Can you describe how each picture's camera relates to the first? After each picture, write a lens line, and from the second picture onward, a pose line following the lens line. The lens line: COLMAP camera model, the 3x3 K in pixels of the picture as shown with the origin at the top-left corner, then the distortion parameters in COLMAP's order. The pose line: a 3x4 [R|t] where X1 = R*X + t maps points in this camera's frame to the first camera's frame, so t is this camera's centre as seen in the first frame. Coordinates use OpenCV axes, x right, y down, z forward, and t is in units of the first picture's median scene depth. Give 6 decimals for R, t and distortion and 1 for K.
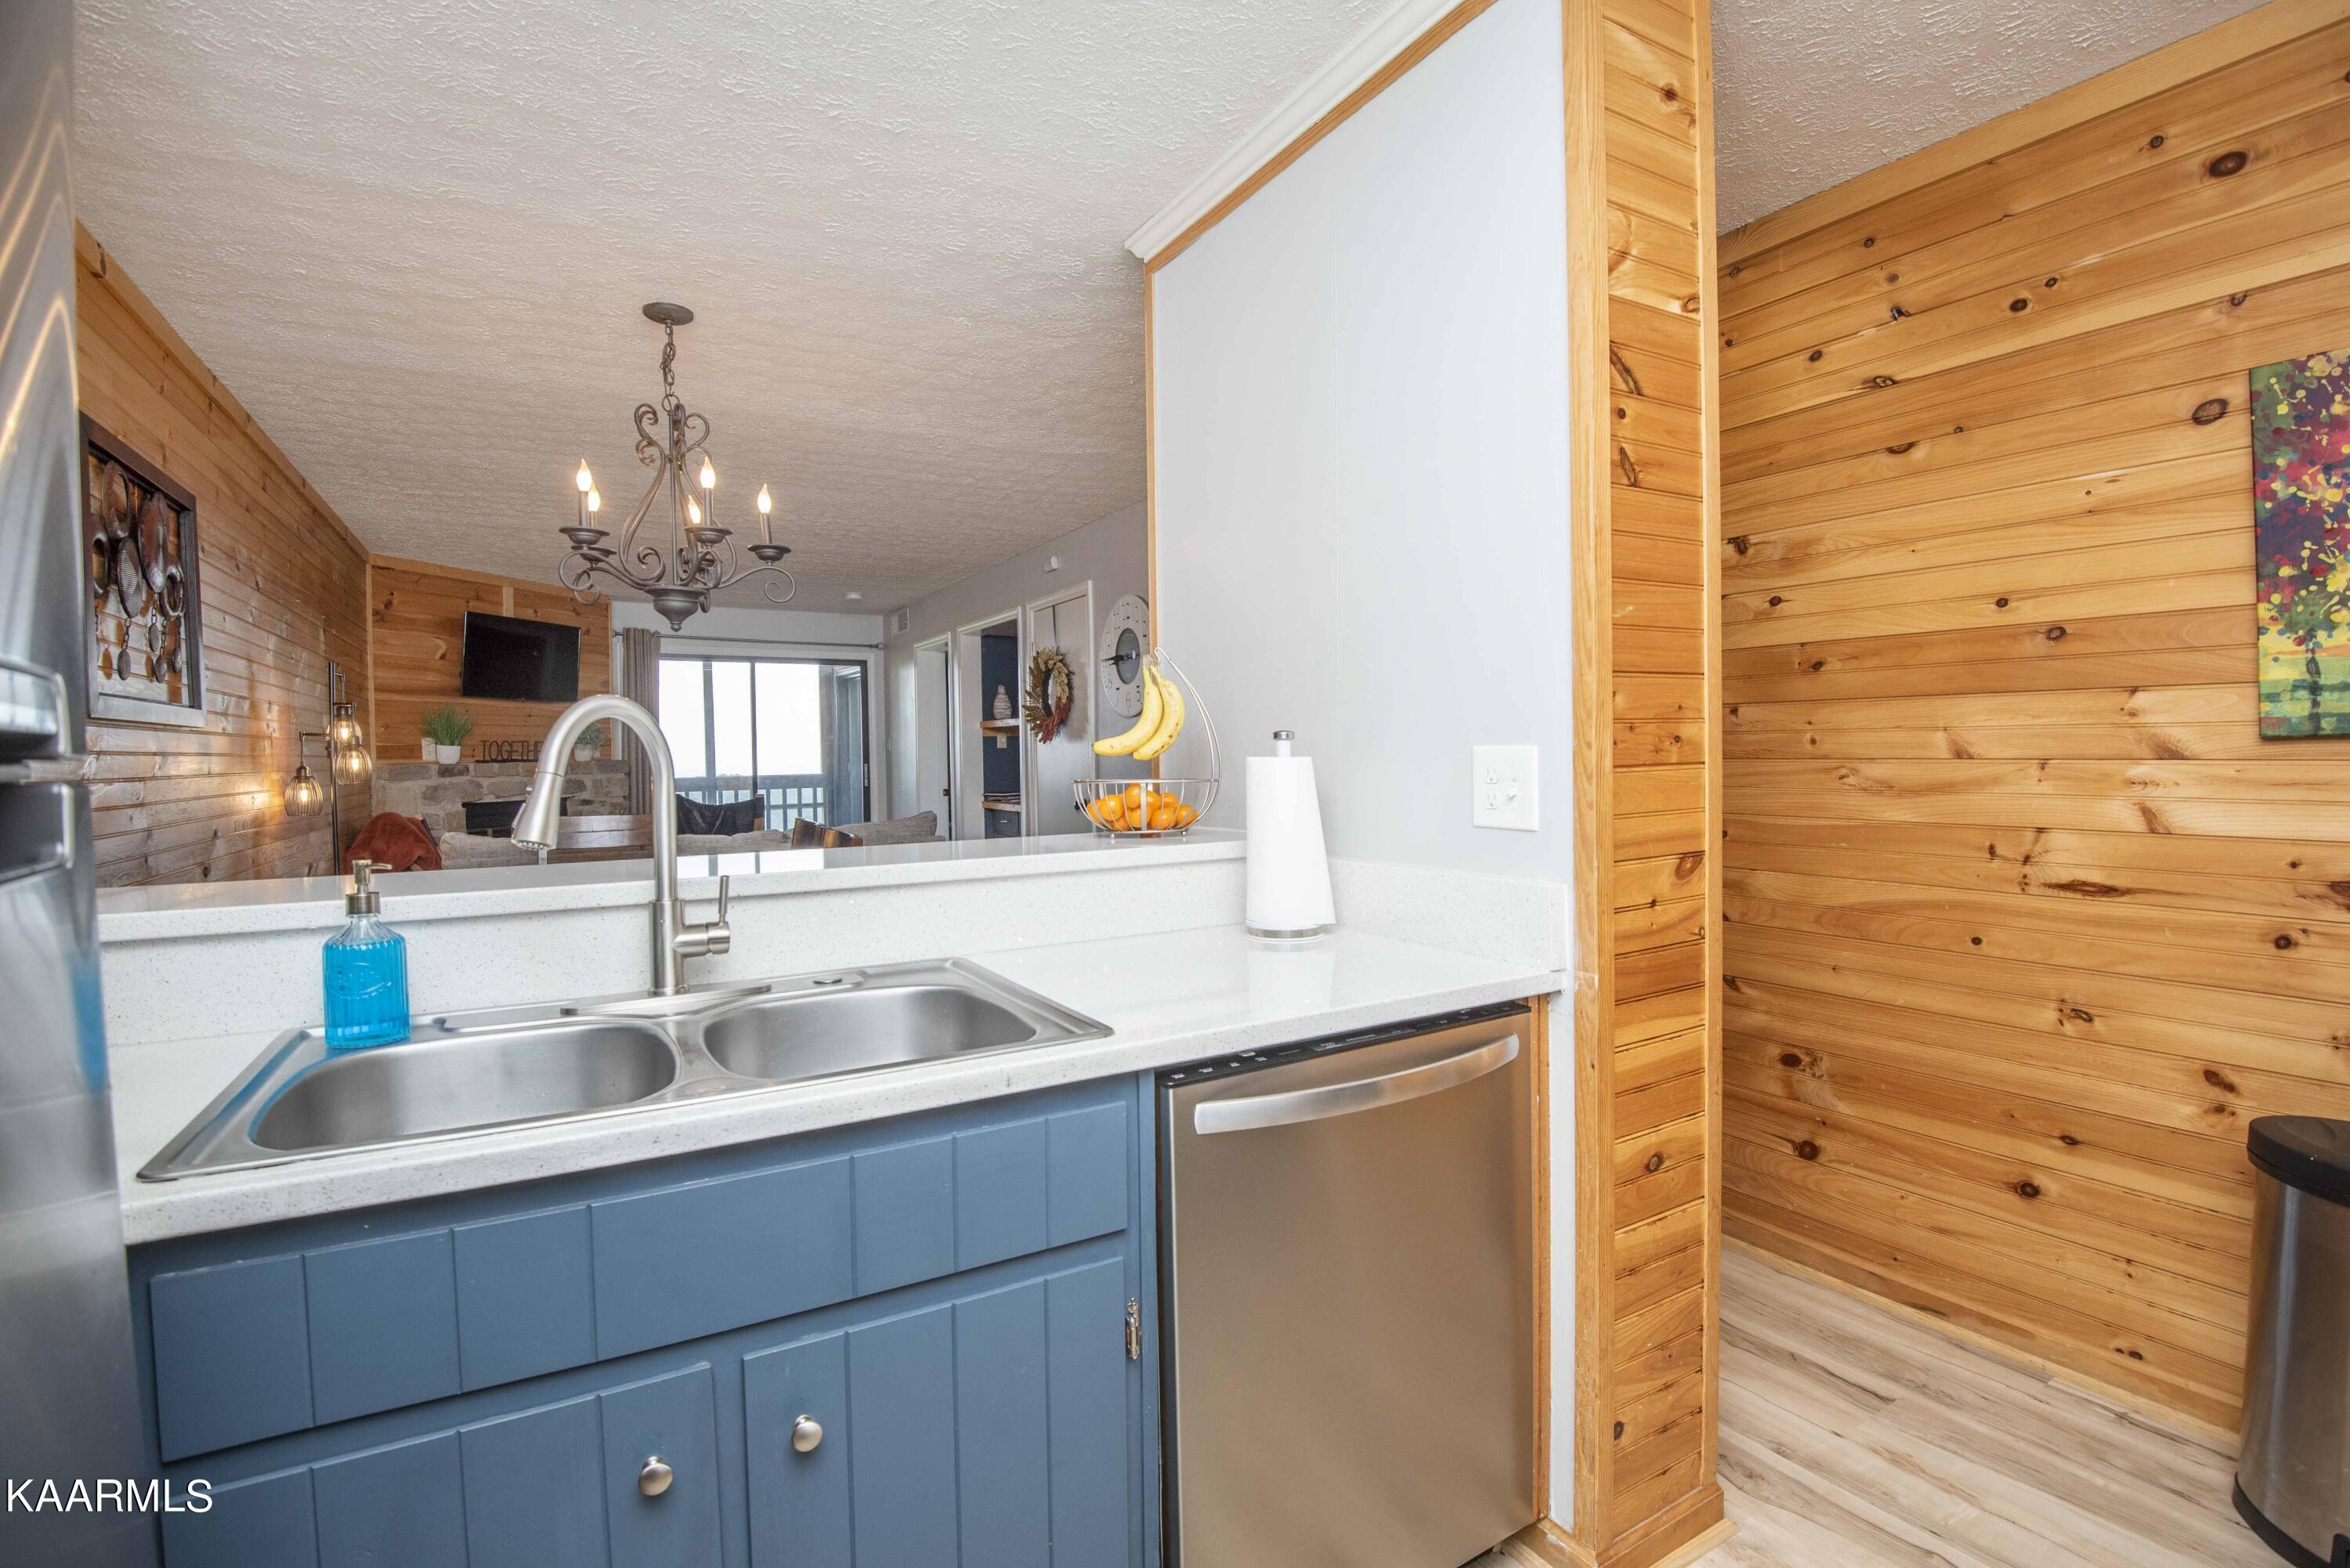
lens RADIAL K [[1069.1, 0, 1191.2], [0, 1069.1, 778.3], [0, 0, 1]] dist [-0.009869, -0.019345]
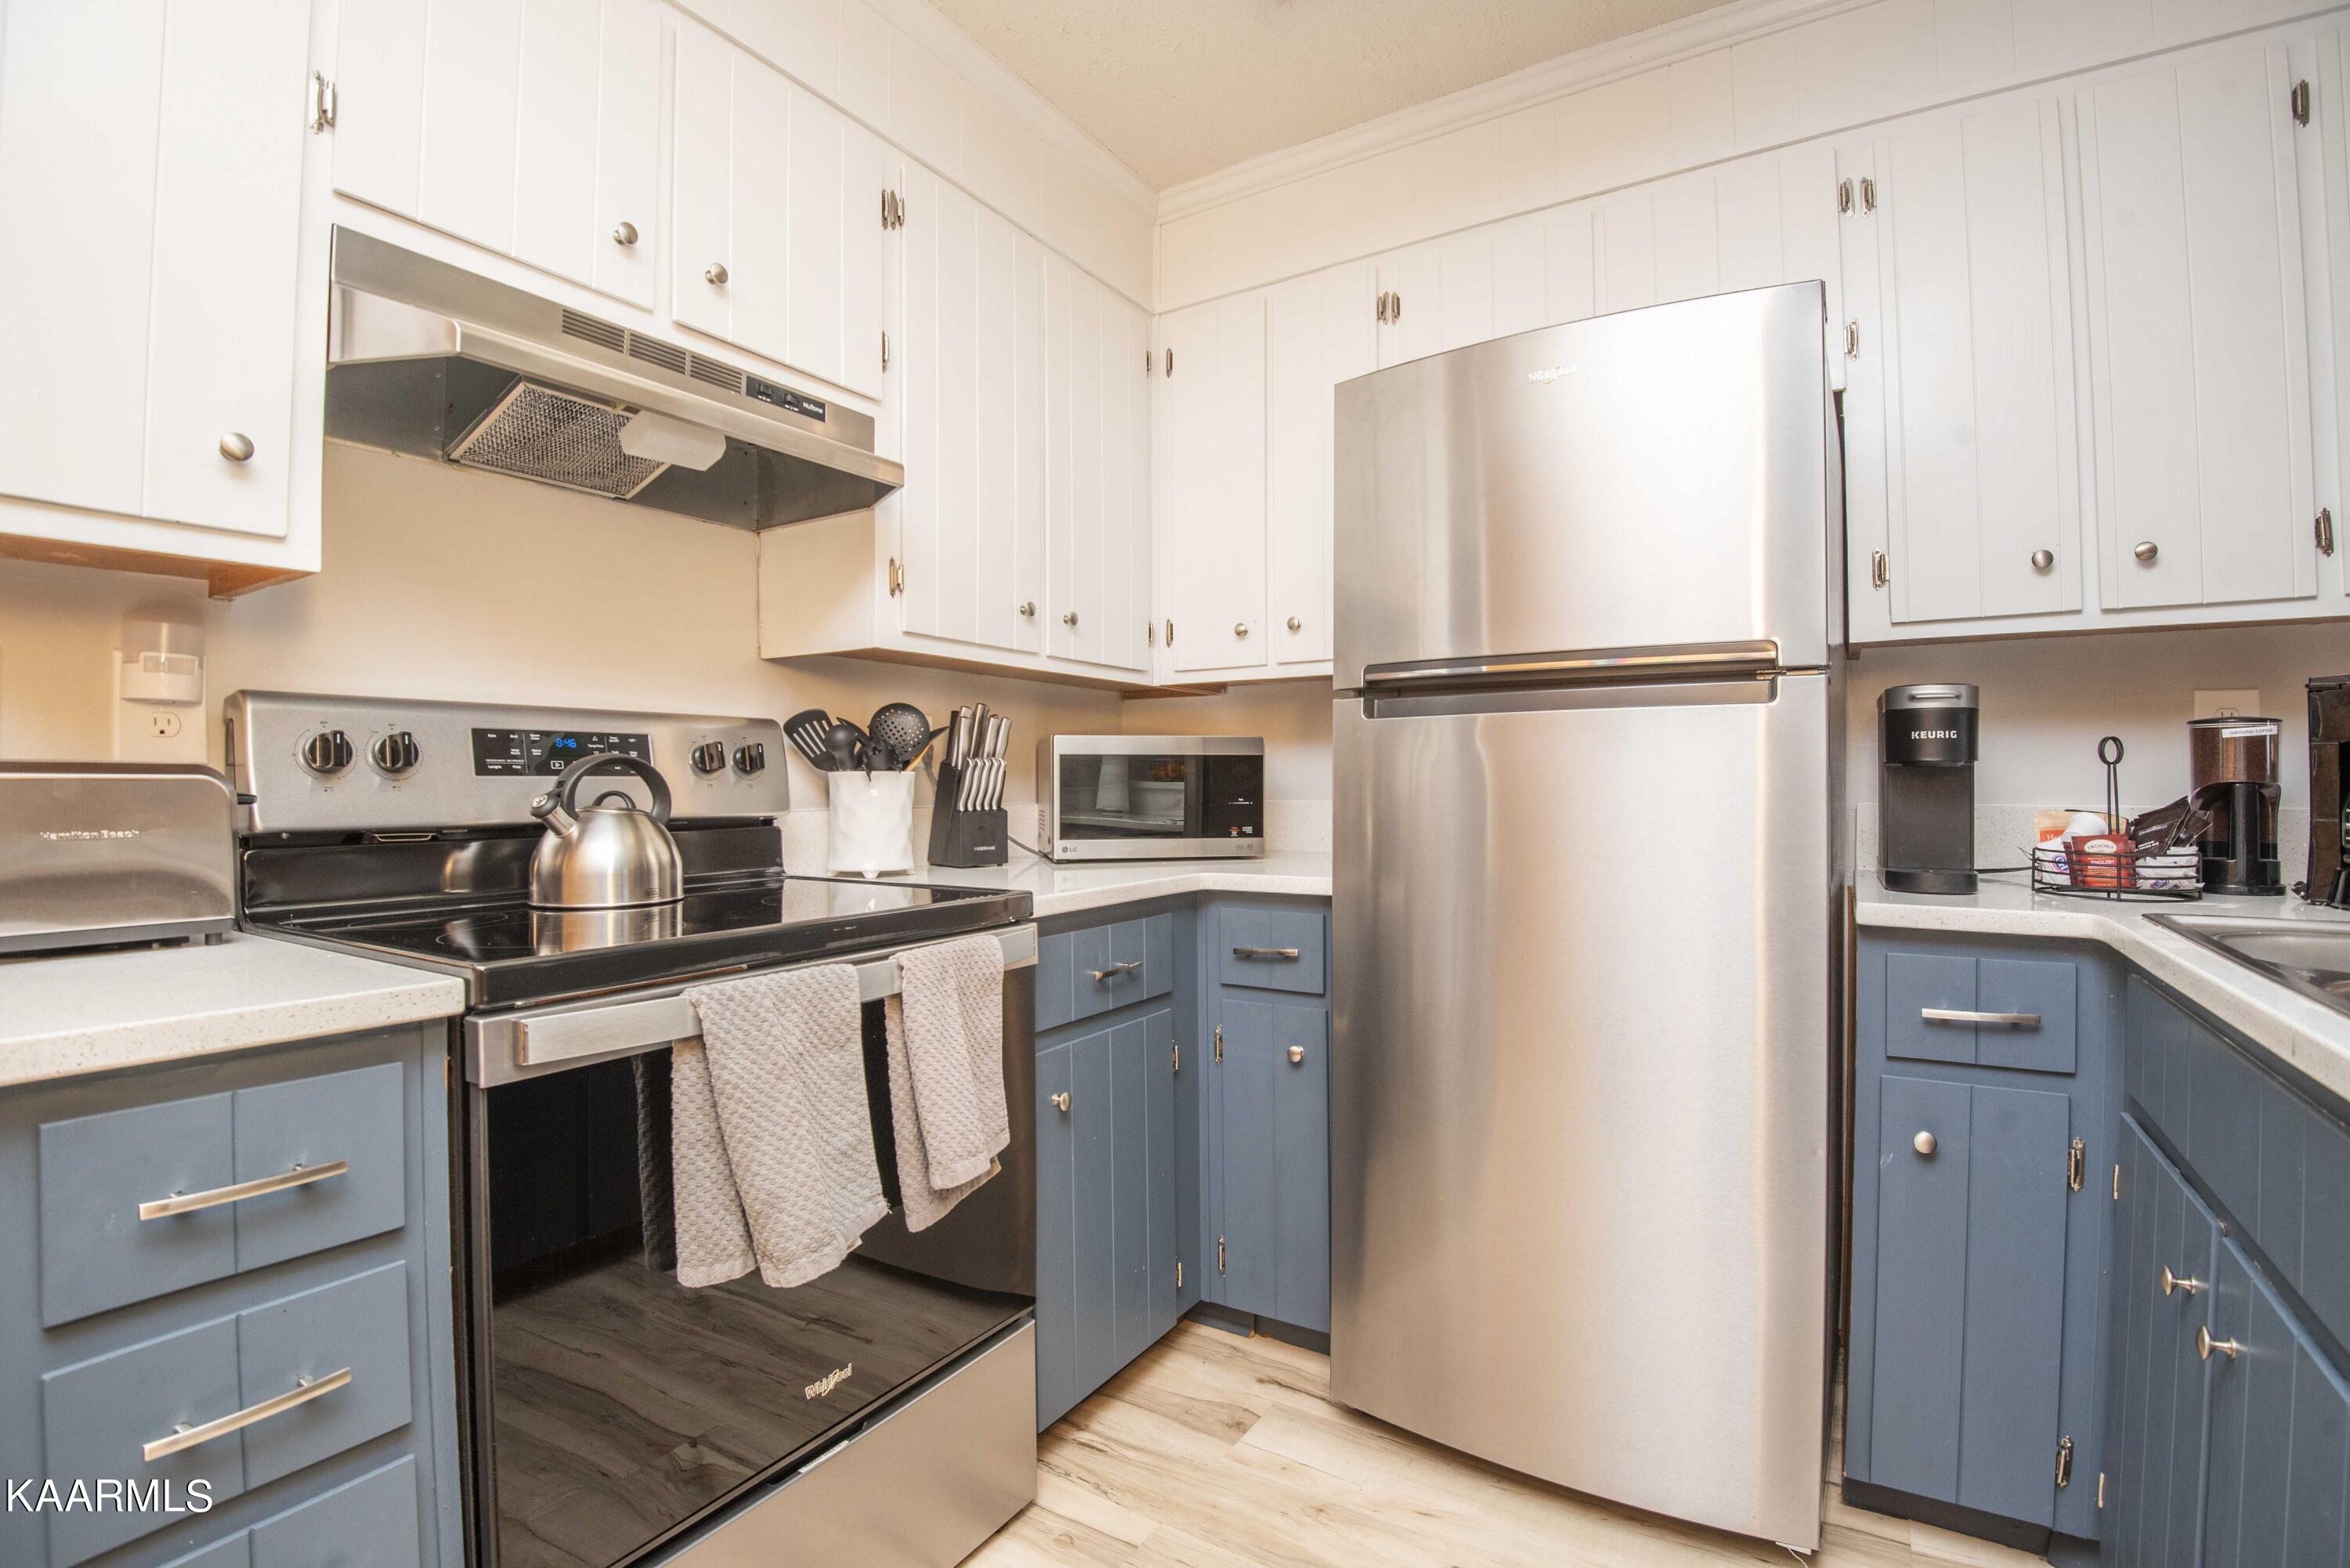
lens RADIAL K [[1051.0, 0, 1161.9], [0, 1051.0, 784.2], [0, 0, 1]] dist [-0.012642, -0.013234]
pose [[-0.893370, 0.017124, -0.448995, 0.083020], [0.004048, 0.999540, 0.030066, 0.029395], [0.449303, 0.025043, -0.893029, 0.377119]]
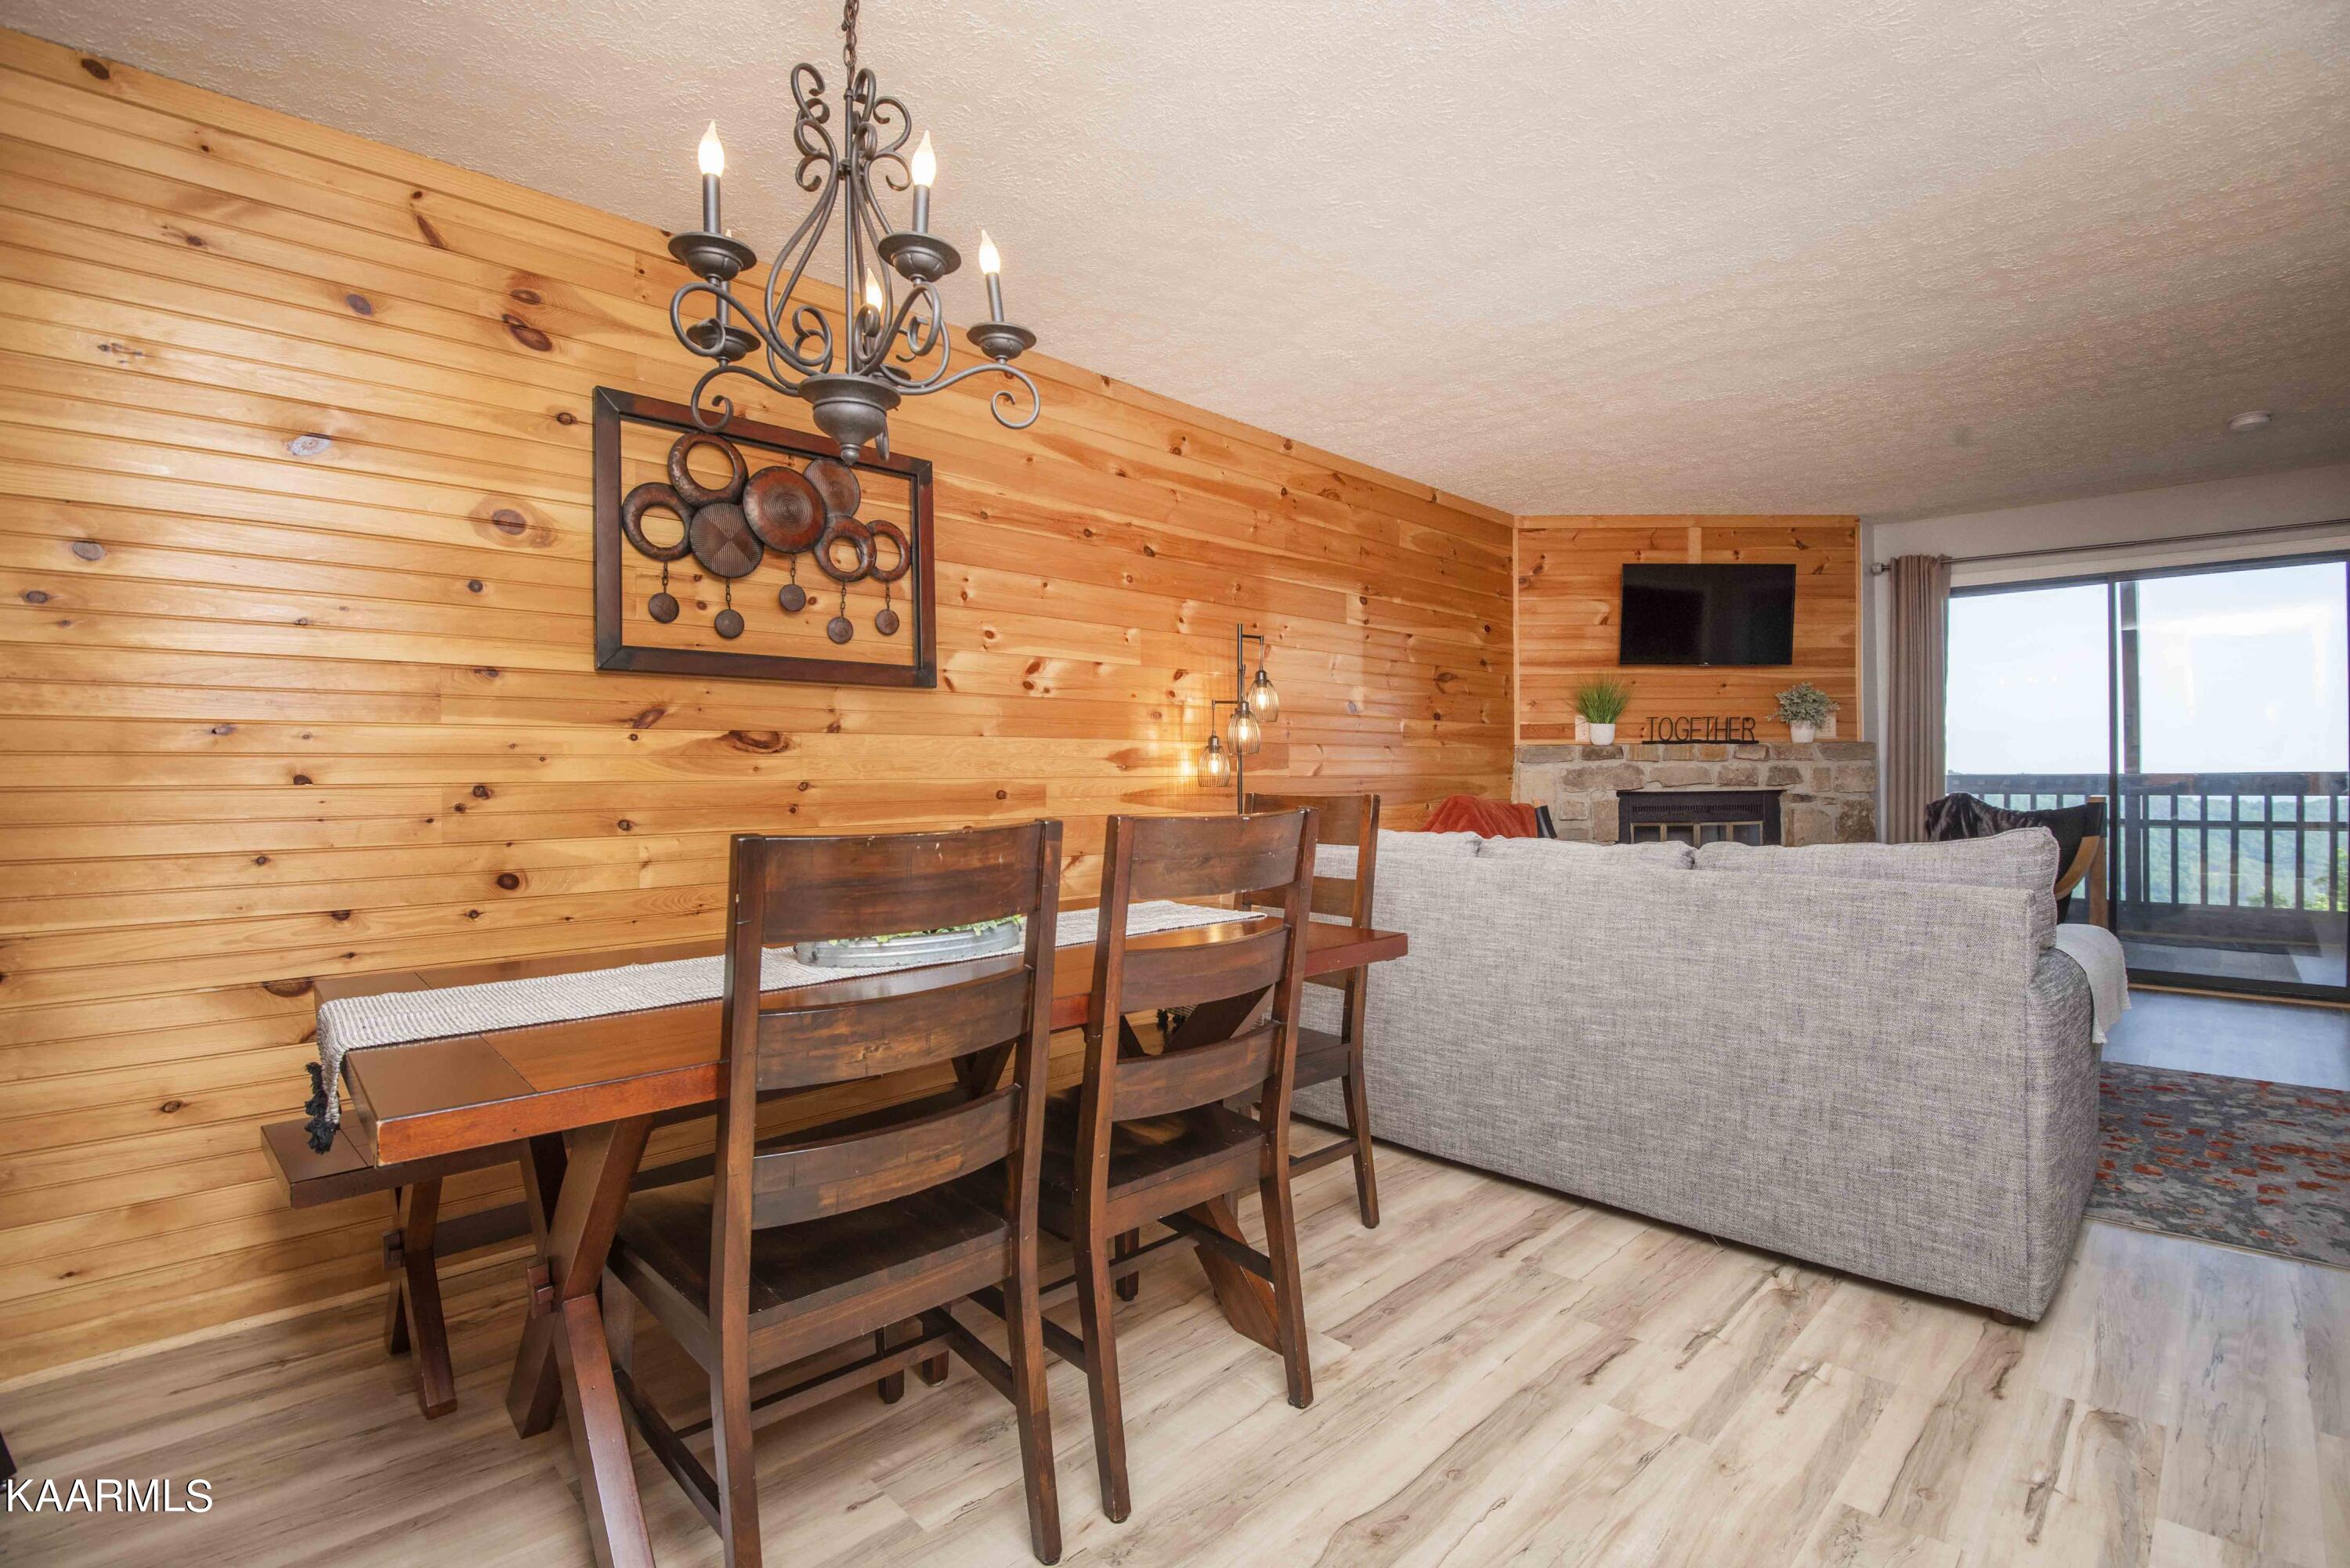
lens RADIAL K [[1069.1, 0, 1191.2], [0, 1069.1, 778.3], [0, 0, 1]] dist [-0.009869, -0.019345]
pose [[0.244309, 0.013138, -0.969608, 0.060453], [-0.019838, 0.999767, 0.008548, 0.013289], [0.969494, 0.017147, 0.244513, 0.495866]]
